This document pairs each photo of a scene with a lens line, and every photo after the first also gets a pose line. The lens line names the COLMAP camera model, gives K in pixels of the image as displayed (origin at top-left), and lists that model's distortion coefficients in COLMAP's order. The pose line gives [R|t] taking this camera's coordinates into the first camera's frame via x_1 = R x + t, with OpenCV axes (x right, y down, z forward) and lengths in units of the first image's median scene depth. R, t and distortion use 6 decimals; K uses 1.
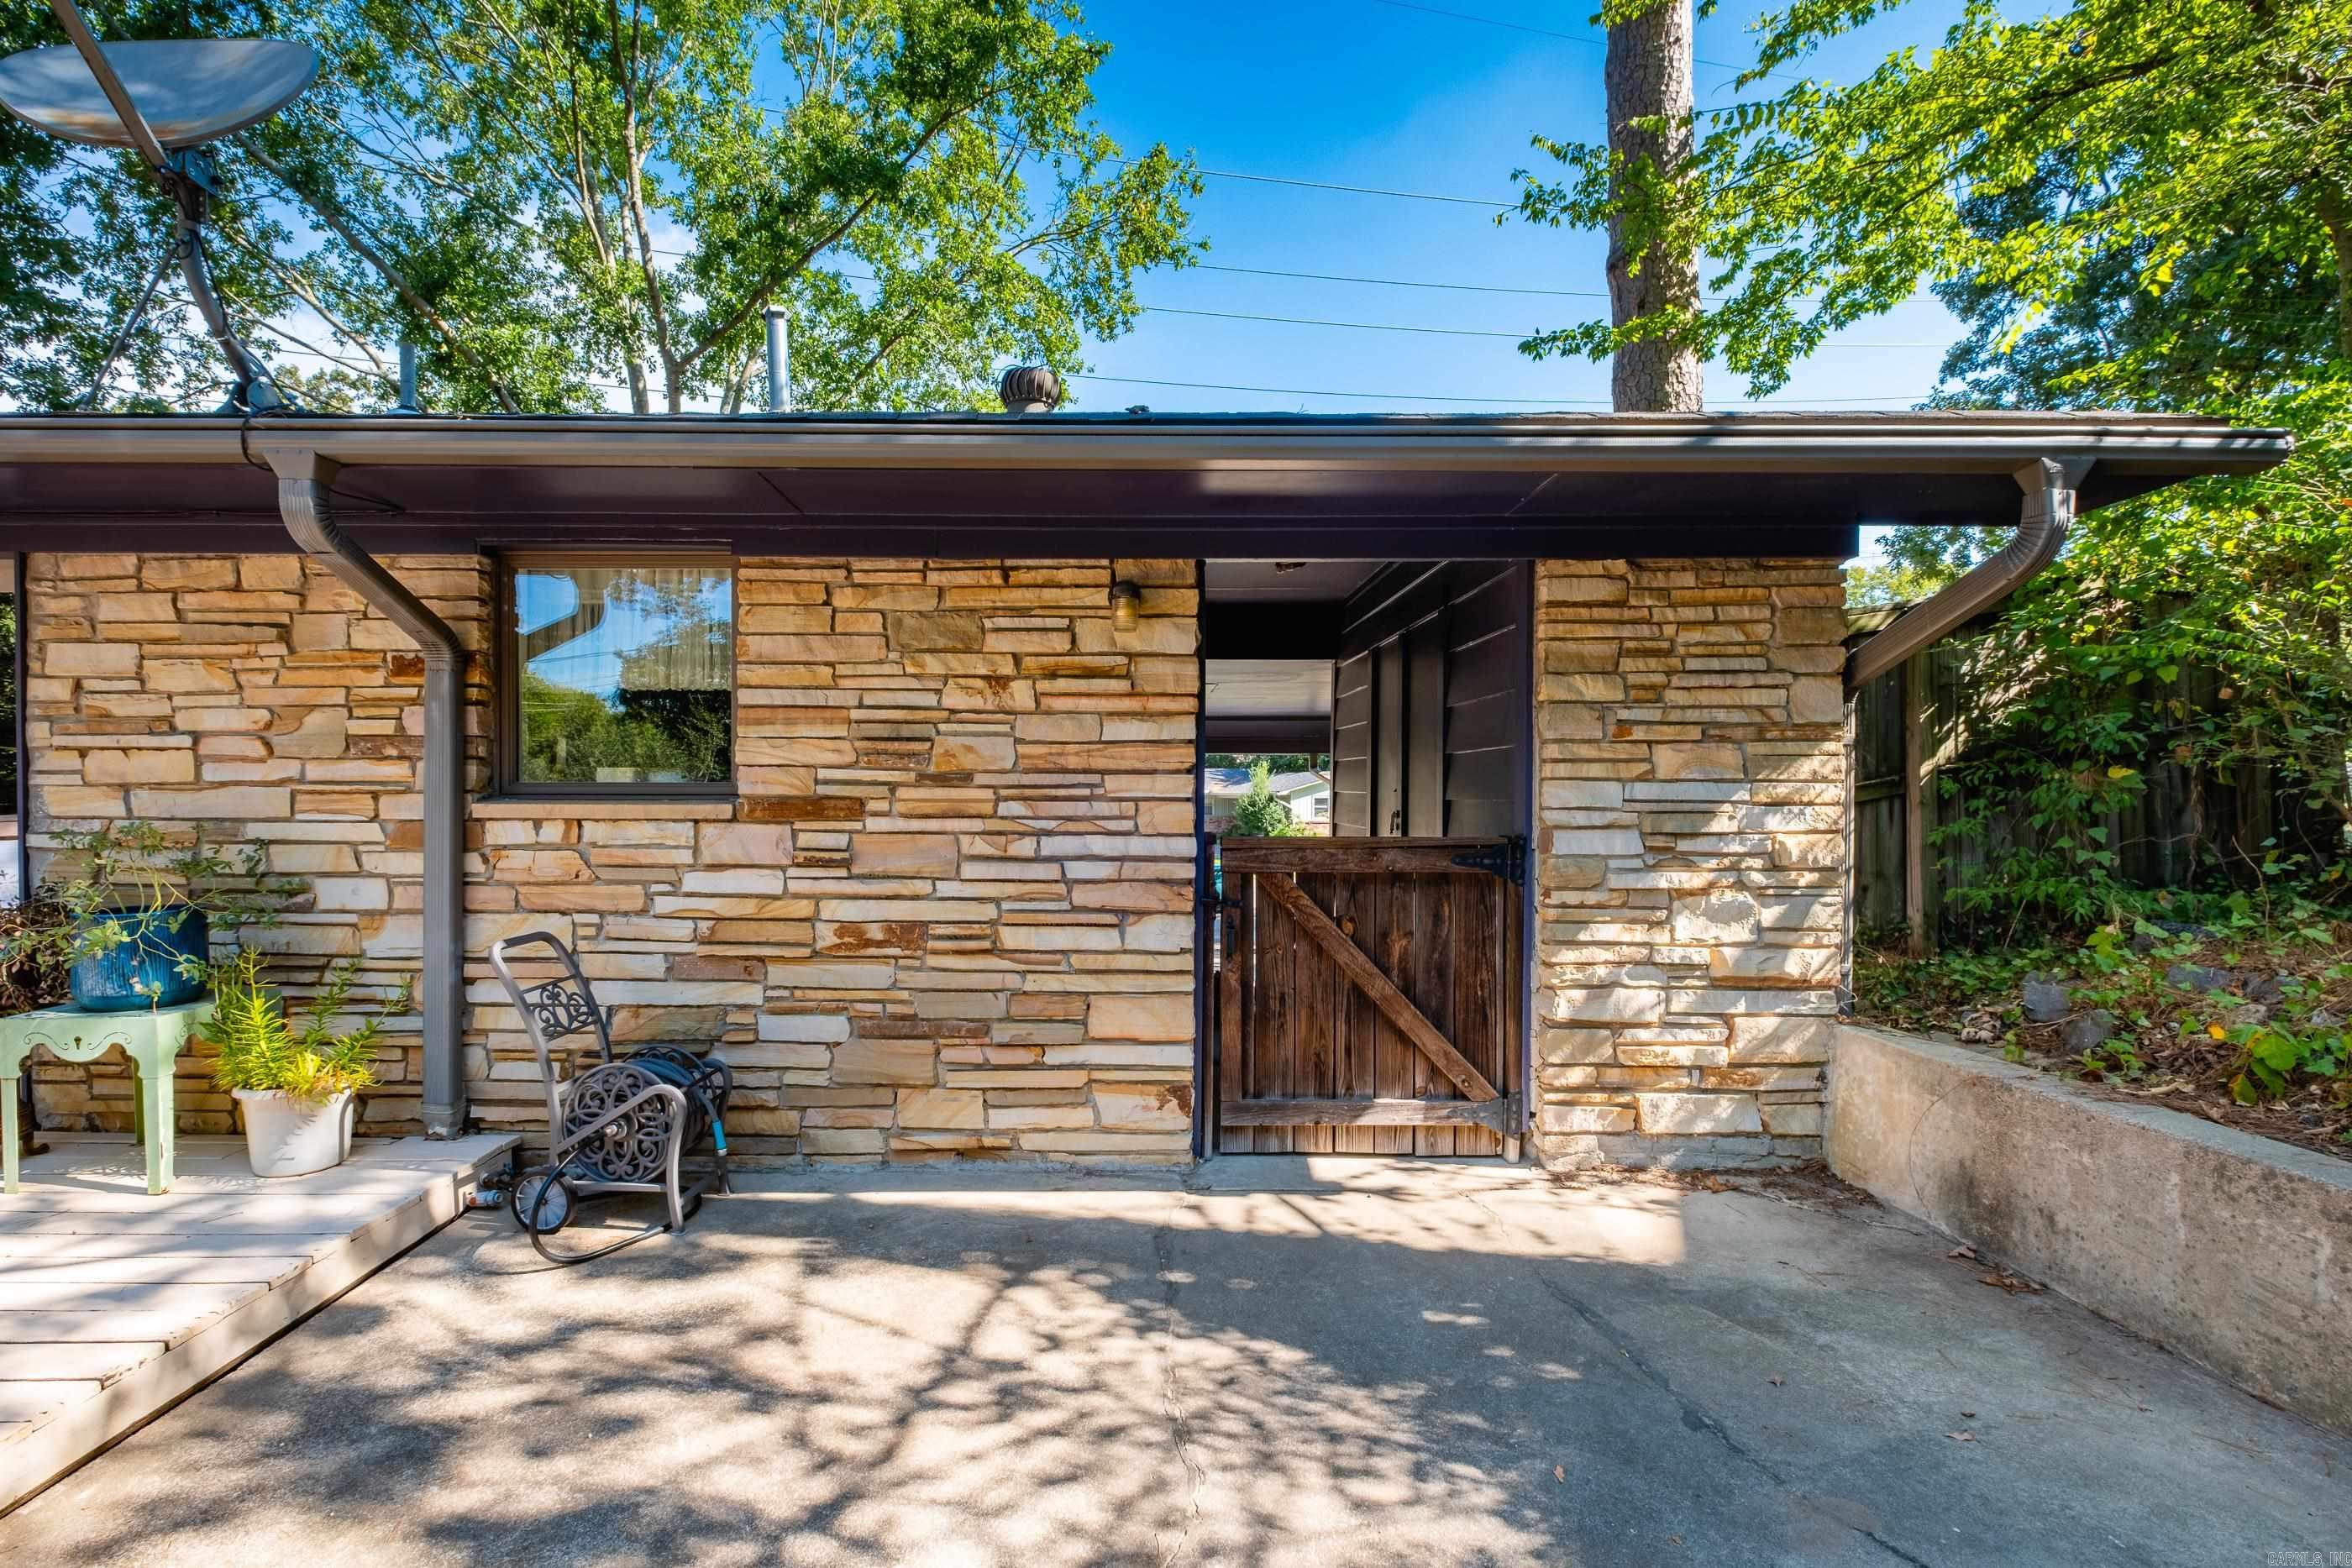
lens RADIAL K [[1055.4, 0, 1121.1], [0, 1055.4, 812.0], [0, 0, 1]] dist [-0.000614, -0.000901]
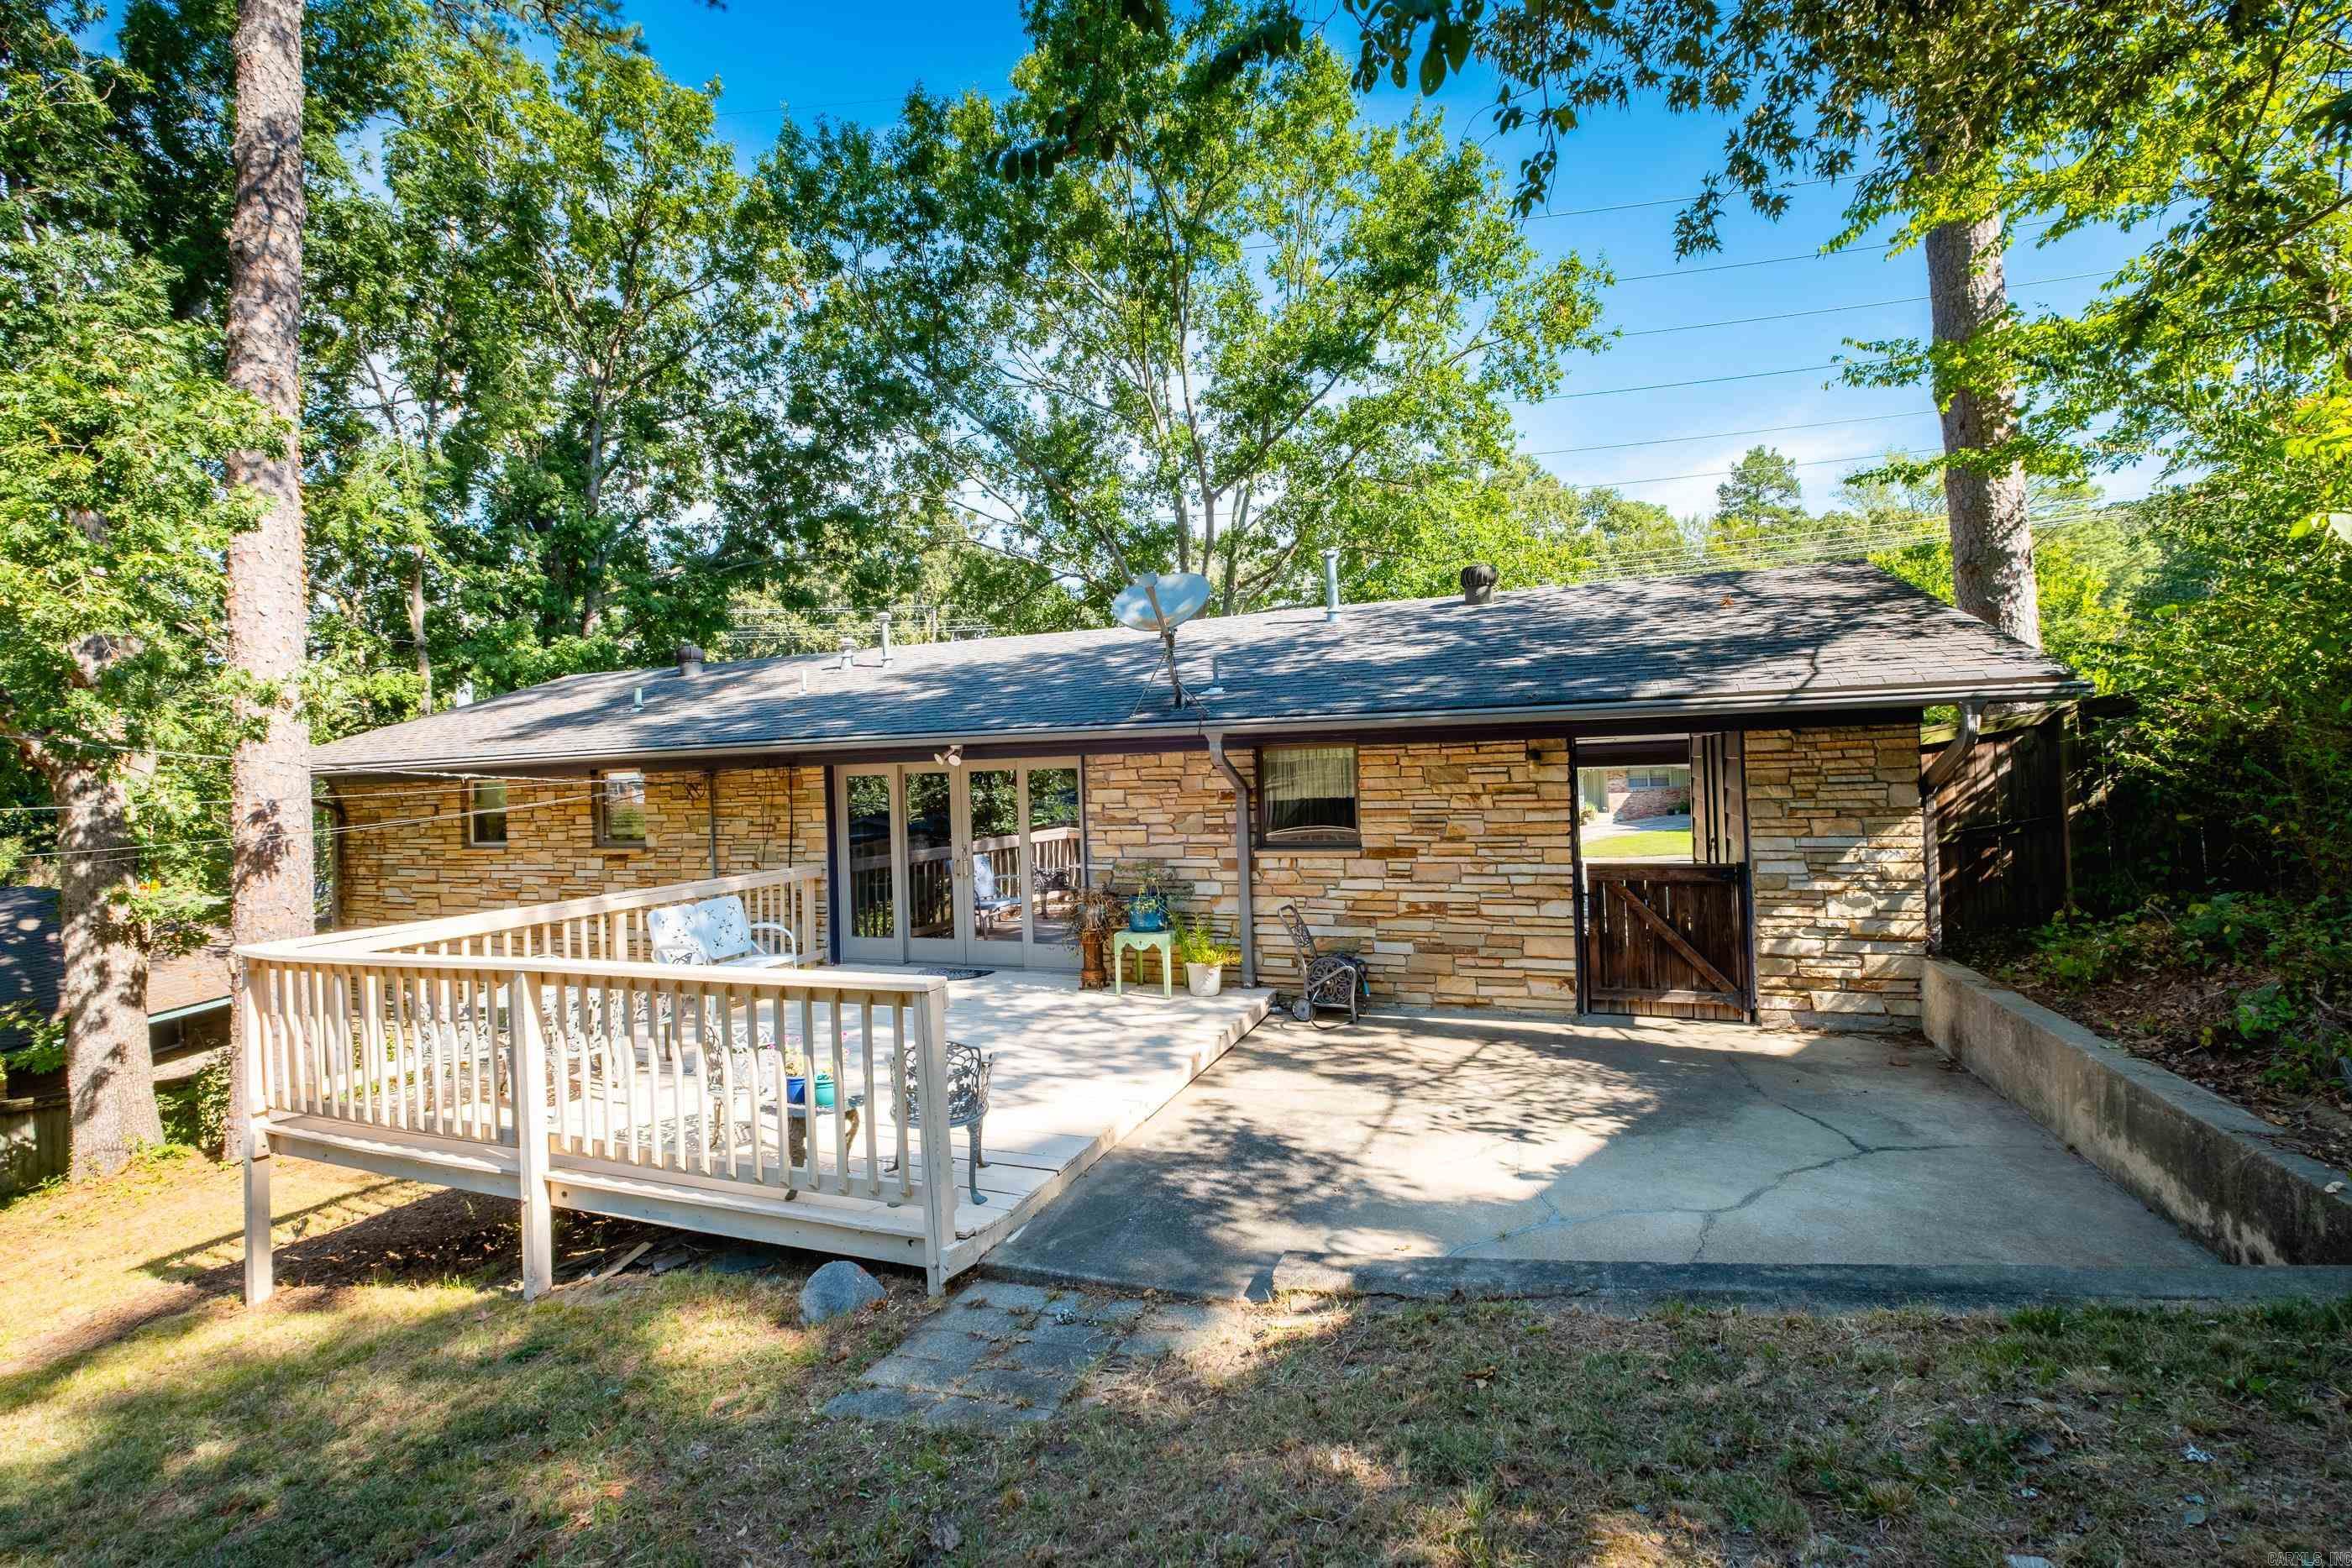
lens RADIAL K [[1027.5, 0, 1170.4], [0, 1027.5, 762.1], [0, 0, 1]] dist [-0.000020, -0.004135]
pose [[0.928432, -0.038915, -0.369459, 0.092280], [0.032987, 0.999206, -0.022351, -0.167575], [0.370036, 0.008564, 0.928978, -1.278620]]
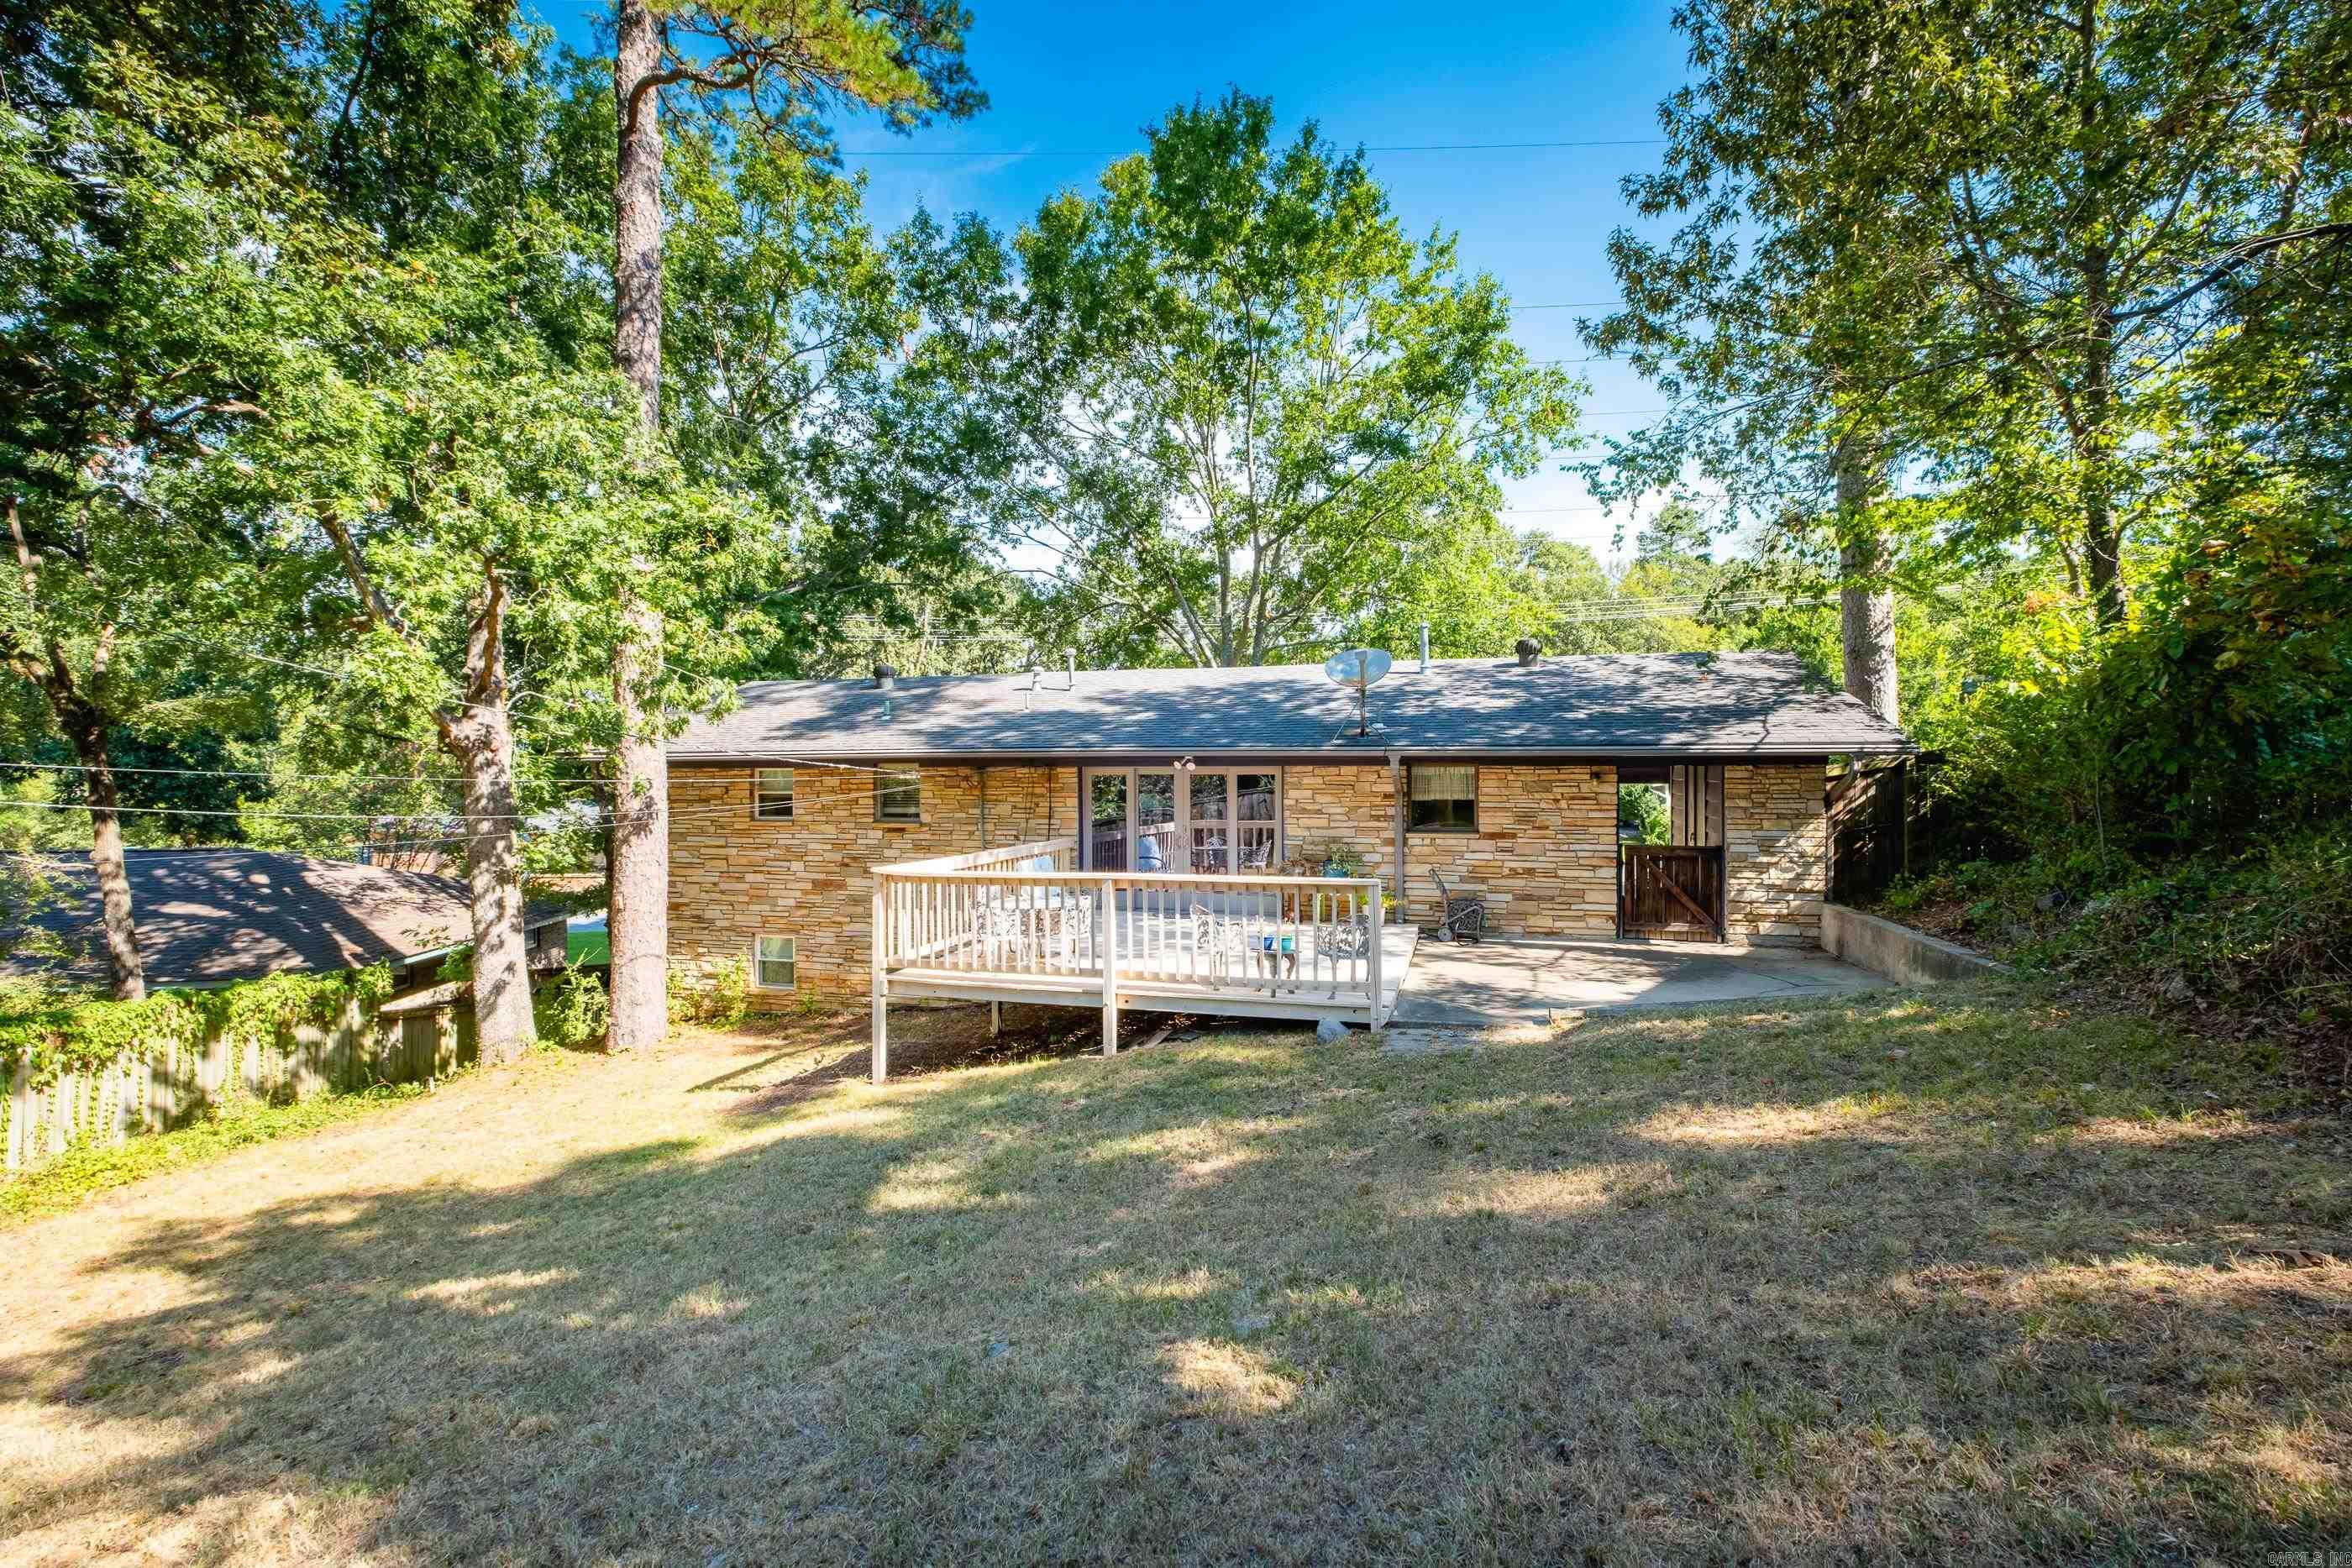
lens RADIAL K [[1035.9, 0, 1176.0], [0, 1035.9, 784.0], [0, 0, 1]] dist [-0.001664, -0.000451]
pose [[0.958998, -0.003462, -0.283391, -0.356052], [0.001544, 0.999974, -0.006992, -0.156769], [0.283408, 0.006268, 0.958979, -2.707558]]
